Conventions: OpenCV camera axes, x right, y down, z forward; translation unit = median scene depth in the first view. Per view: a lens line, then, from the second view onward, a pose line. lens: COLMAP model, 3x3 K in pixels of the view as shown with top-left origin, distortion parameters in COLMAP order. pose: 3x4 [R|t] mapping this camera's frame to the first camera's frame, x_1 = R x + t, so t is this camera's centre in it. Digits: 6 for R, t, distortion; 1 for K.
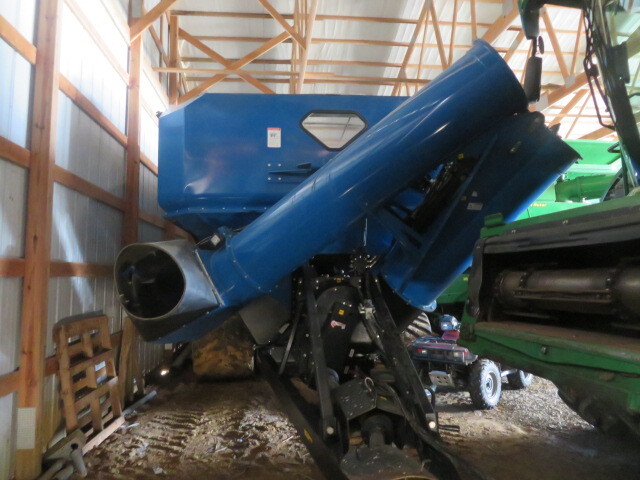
lens RADIAL K [[433.2, 0, 320.0], [0, 433.2, 240.0], [0, 0, 1]] dist [-0.000413, 0.000525]
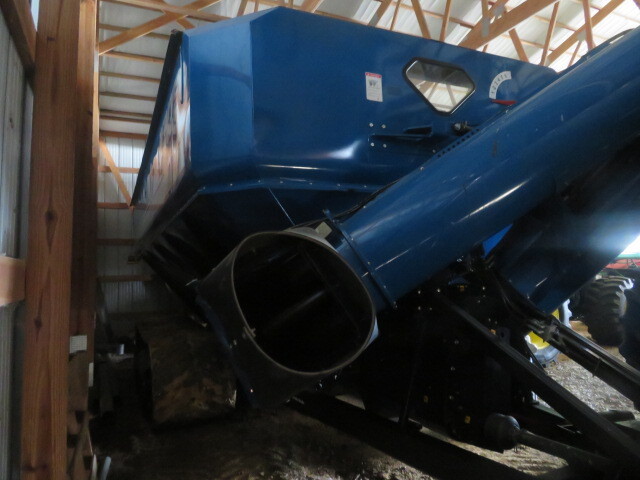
lens RADIAL K [[433.2, 0, 320.0], [0, 433.2, 240.0], [0, 0, 1]] dist [-0.000413, 0.000525]
pose [[0.952532, 0.008432, 0.304321, -0.395119], [-0.005559, 0.999931, -0.010306, 0.018903], [-0.304387, 0.008126, 0.952514, 0.353750]]
